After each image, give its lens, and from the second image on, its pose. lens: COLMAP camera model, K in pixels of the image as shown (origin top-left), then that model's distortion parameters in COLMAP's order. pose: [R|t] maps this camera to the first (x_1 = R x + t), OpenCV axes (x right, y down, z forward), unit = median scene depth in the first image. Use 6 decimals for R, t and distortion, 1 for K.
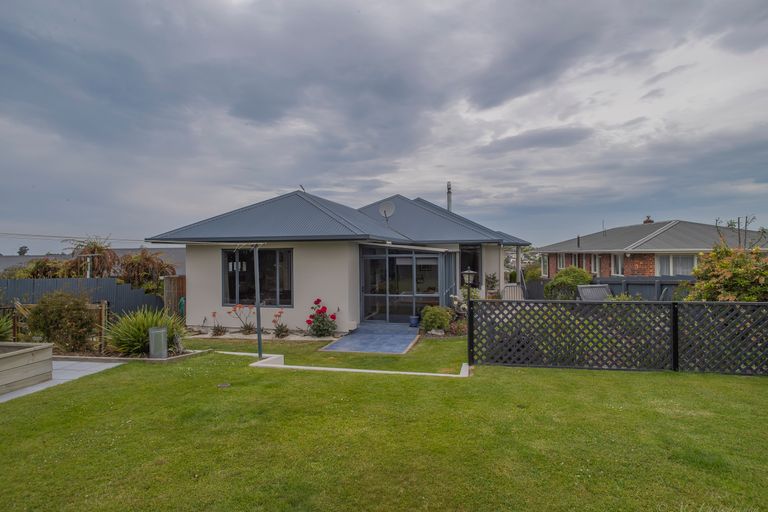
lens RADIAL K [[437.9, 0, 377.9], [0, 437.9, 253.8], [0, 0, 1]] dist [-0.040633, 0.000649]
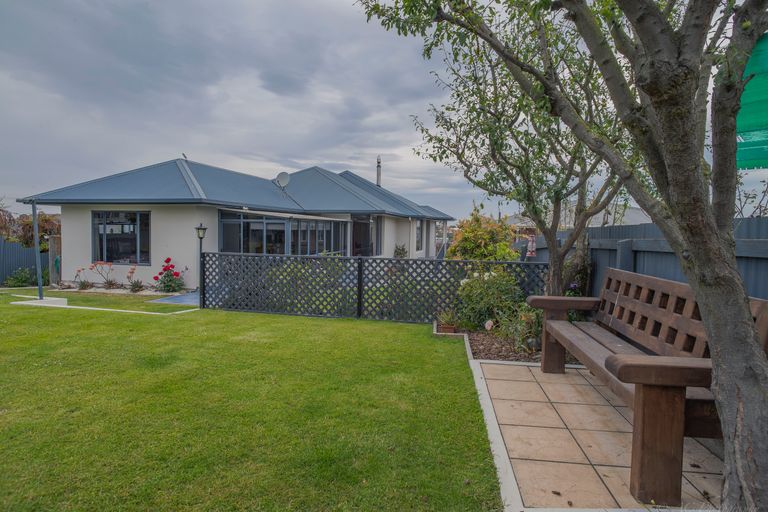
lens RADIAL K [[437.9, 0, 389.0], [0, 437.9, 253.6], [0, 0, 1]] dist [-0.040633, 0.000649]
pose [[0.999567, 0.026547, 0.012661, 0.375680], [-0.027184, 0.998216, 0.053160, 0.019122], [-0.011227, -0.053482, 0.998506, -0.077459]]
